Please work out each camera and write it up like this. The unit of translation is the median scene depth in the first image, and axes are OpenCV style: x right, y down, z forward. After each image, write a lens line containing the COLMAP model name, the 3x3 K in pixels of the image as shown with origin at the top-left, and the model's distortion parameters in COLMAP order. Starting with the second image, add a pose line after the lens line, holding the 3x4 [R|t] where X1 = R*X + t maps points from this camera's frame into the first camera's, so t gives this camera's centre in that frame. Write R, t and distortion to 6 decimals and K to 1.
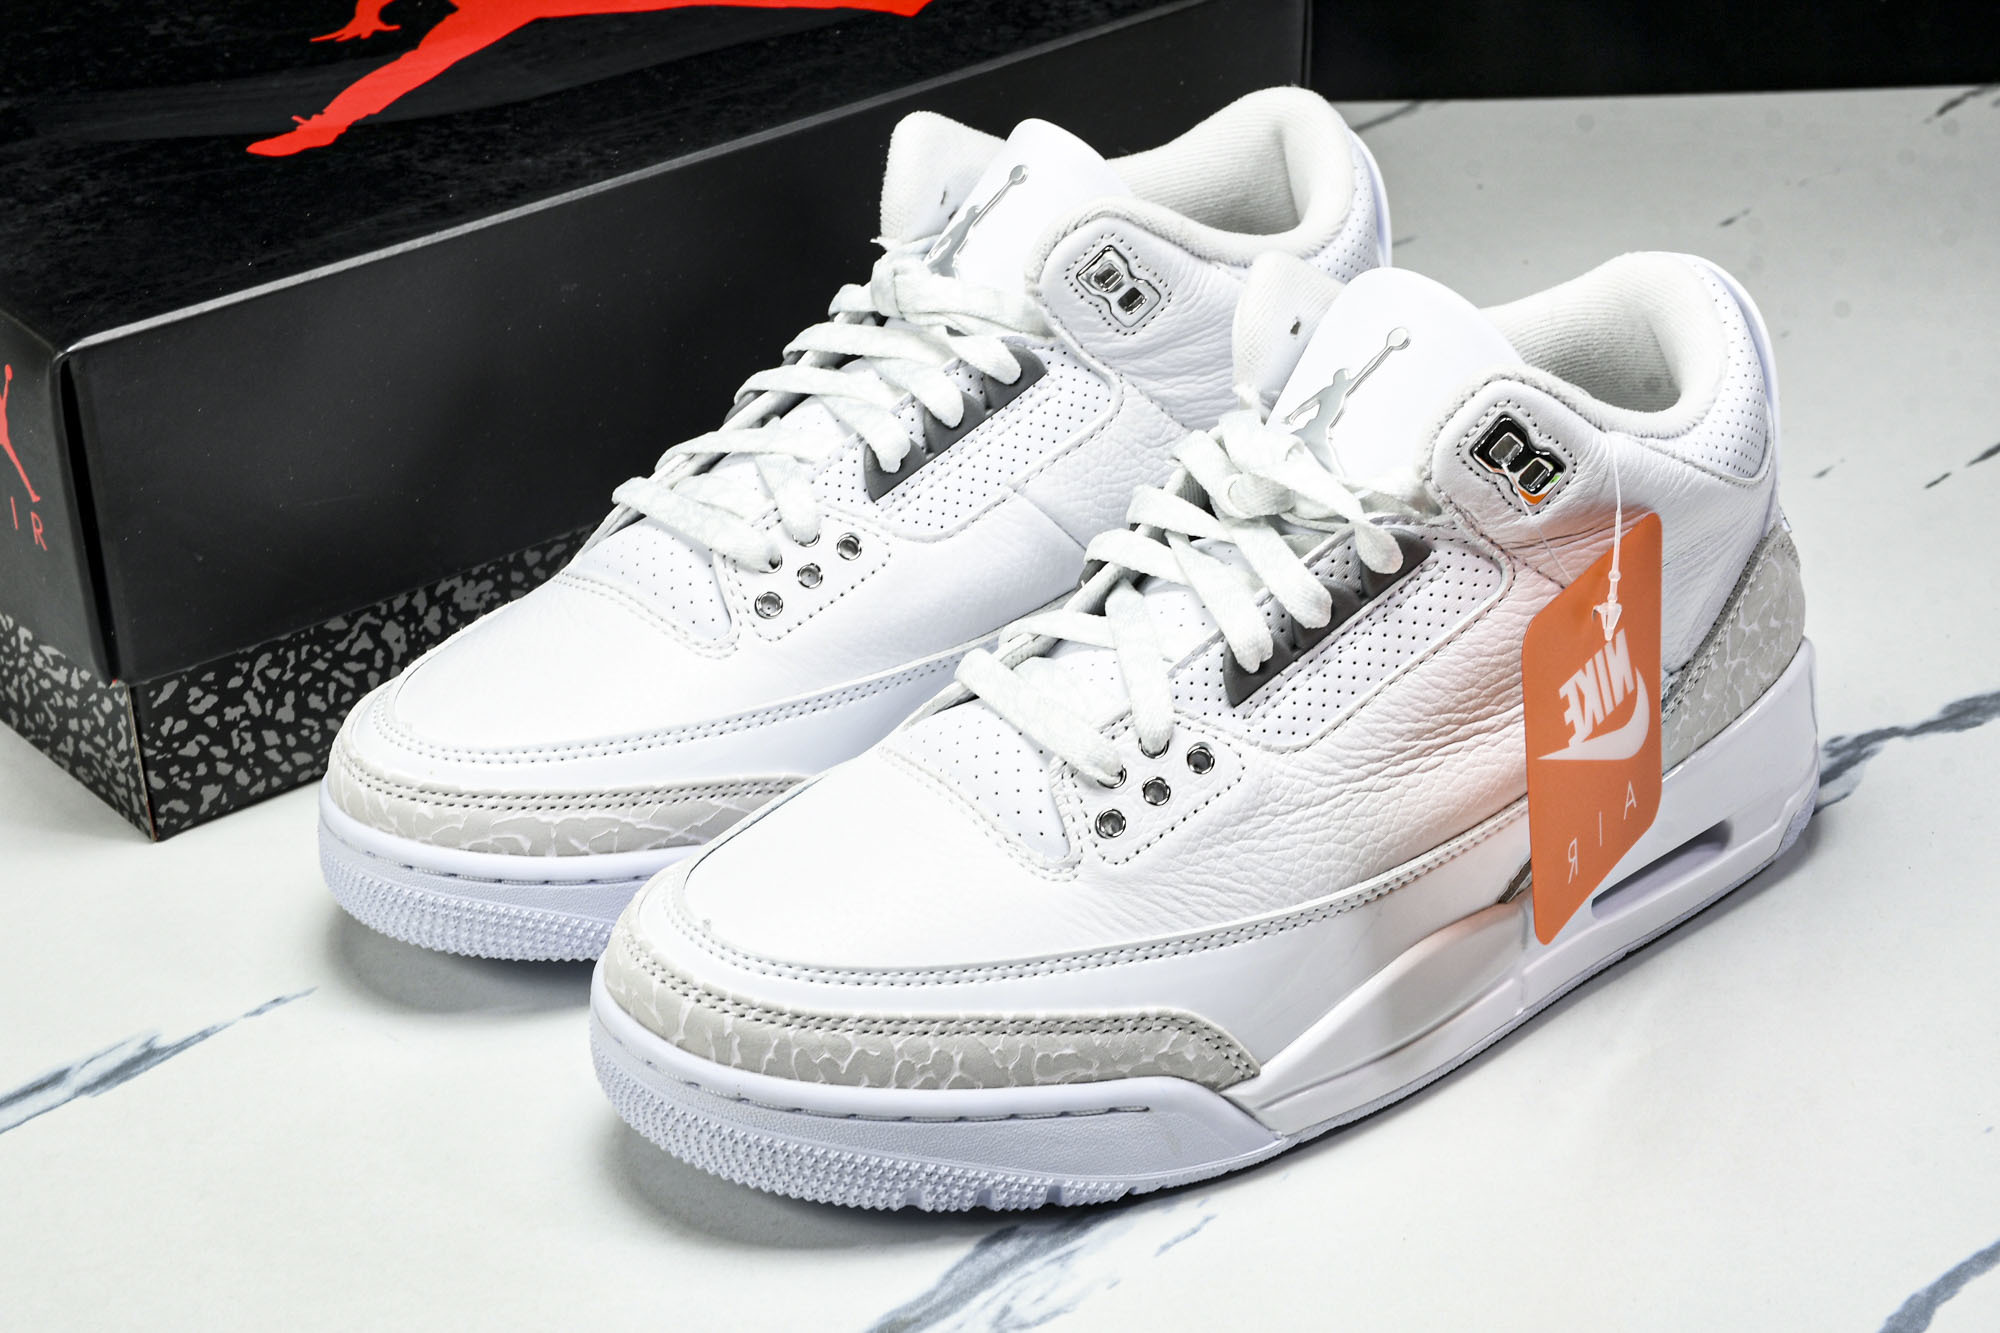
lens RADIAL K [[3944.0, 0, 993.1], [0, 3944.0, 662.8], [0, 0, 1]] dist [0.324954, 0.162463]
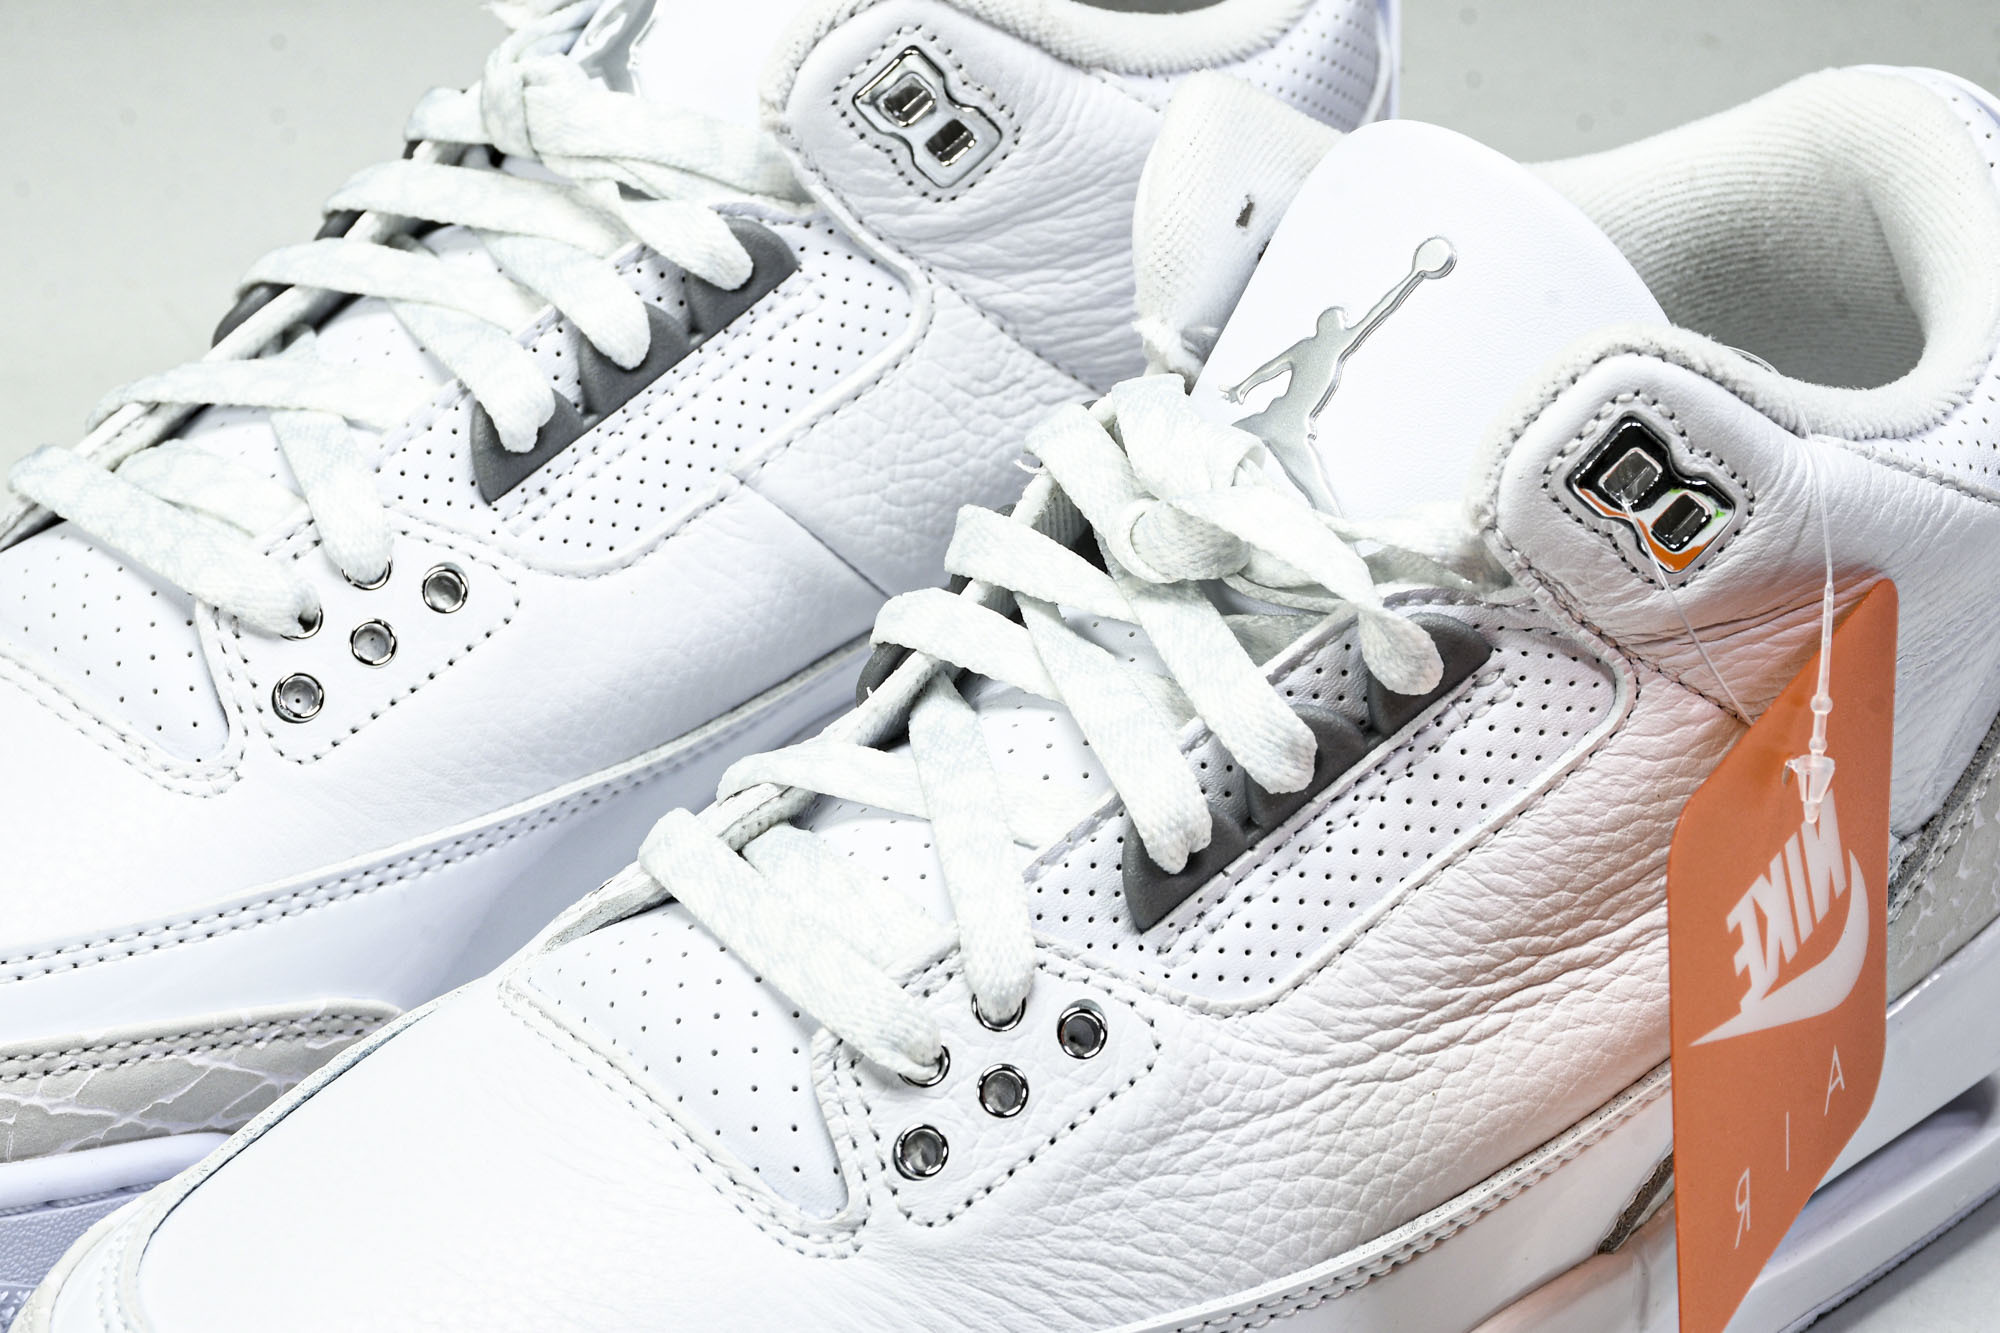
lens RADIAL K [[6107.5, 0, 1000.0], [0, 6107.5, 666.5], [0, 0, 1]] dist [0.672777, 1.633416]
pose [[0.998216, 0.003126, 0.059616, -0.010561], [-0.007217, 0.997623, 0.068527, -0.084729], [-0.059260, -0.068835, 0.995866, 0.139696]]
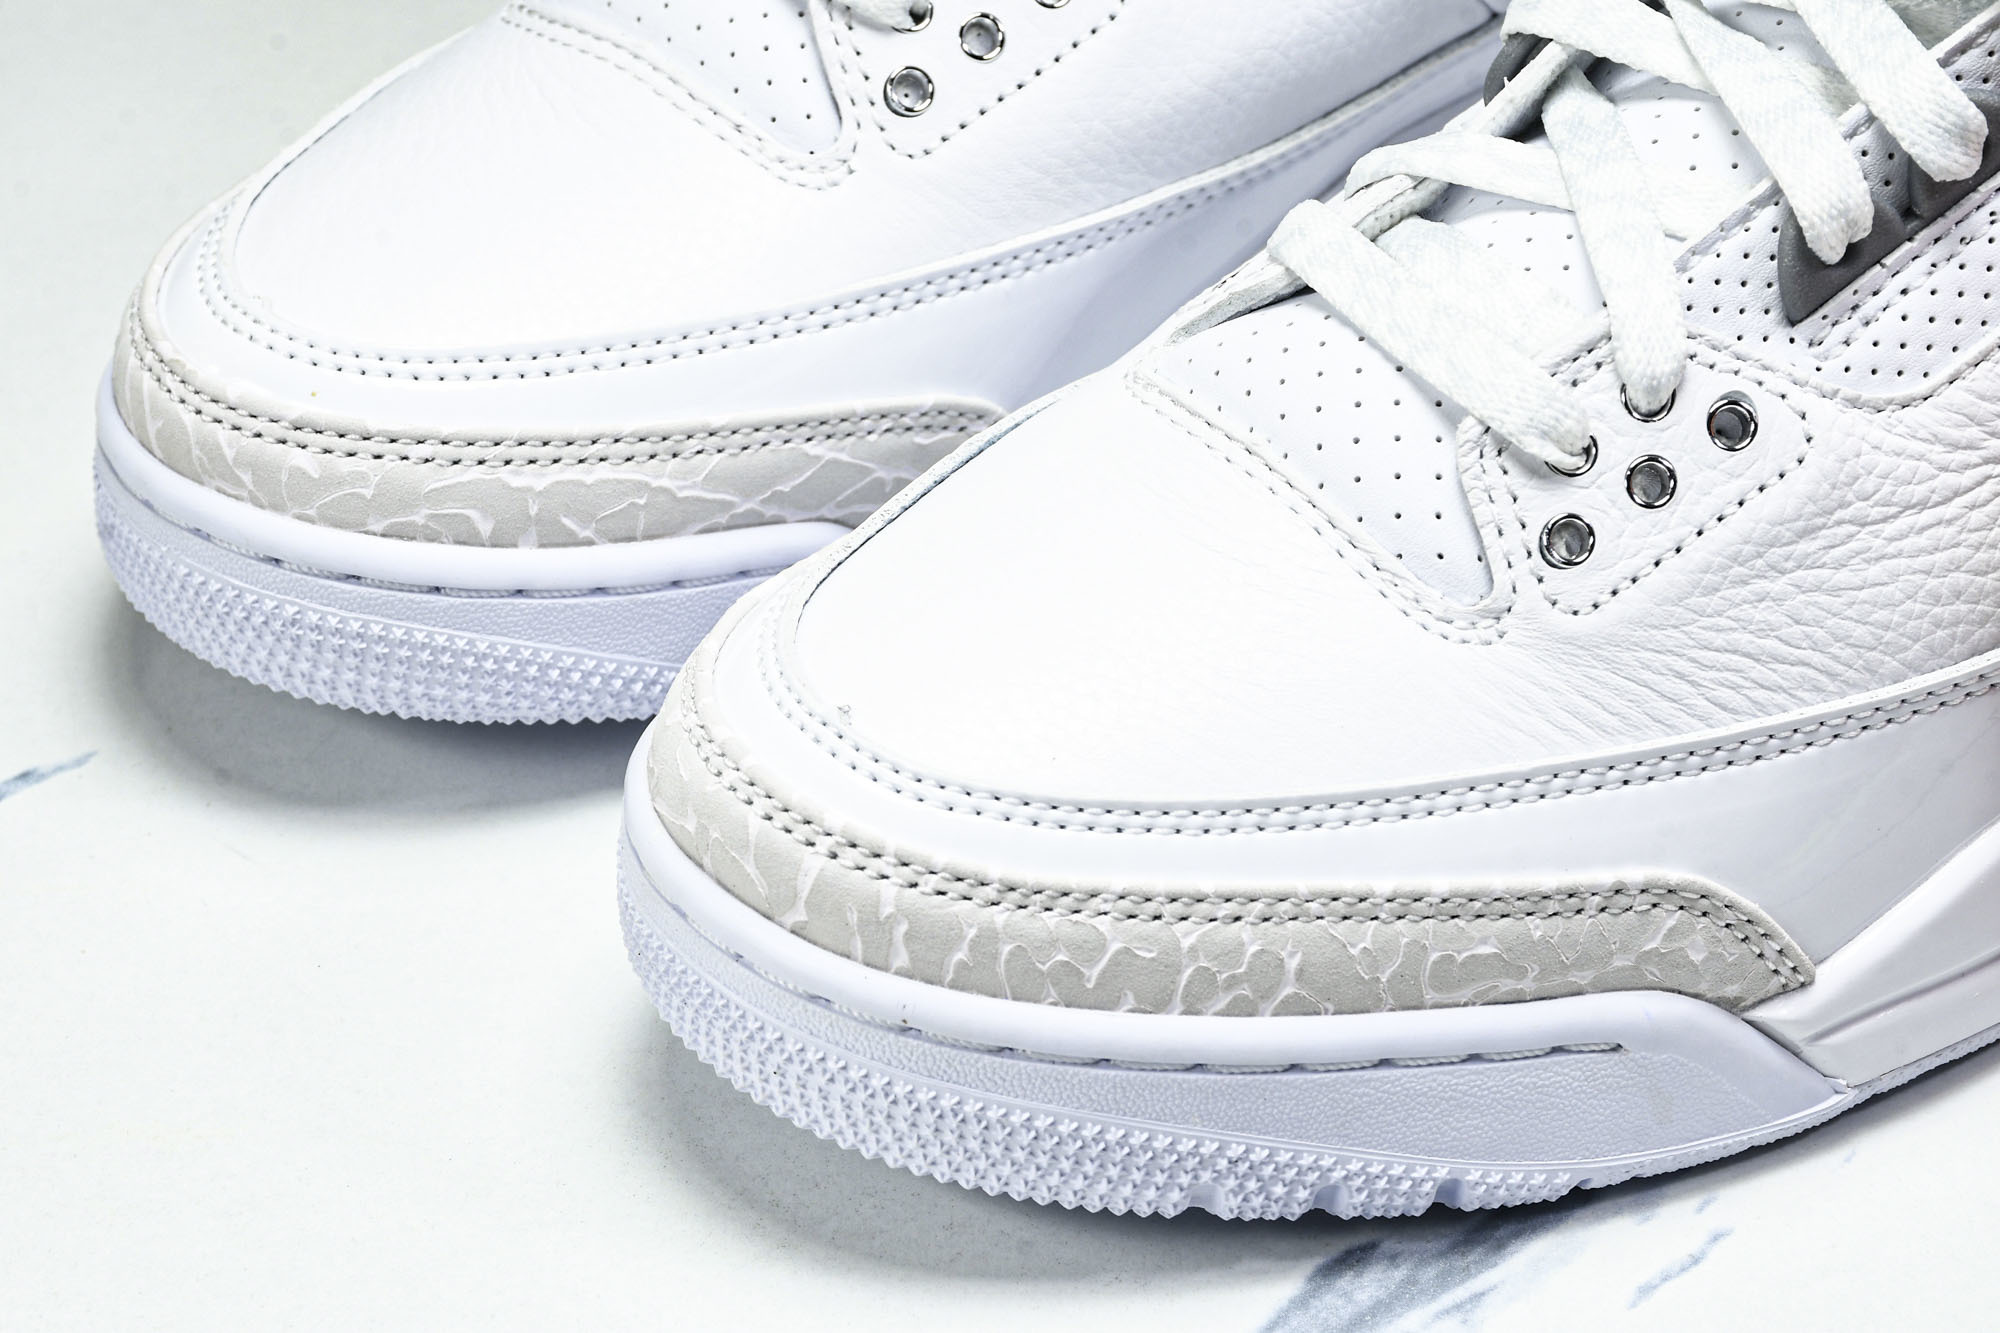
lens RADIAL K [[6107.5, 0, 1000.0], [0, 6107.5, 666.5], [0, 0, 1]] dist [0.672777, 1.633416]
pose [[0.999371, 0.015512, 0.031900, -0.075231], [-0.019790, 0.990166, 0.138493, -0.058318], [-0.029438, -0.139037, 0.989850, 0.141990]]
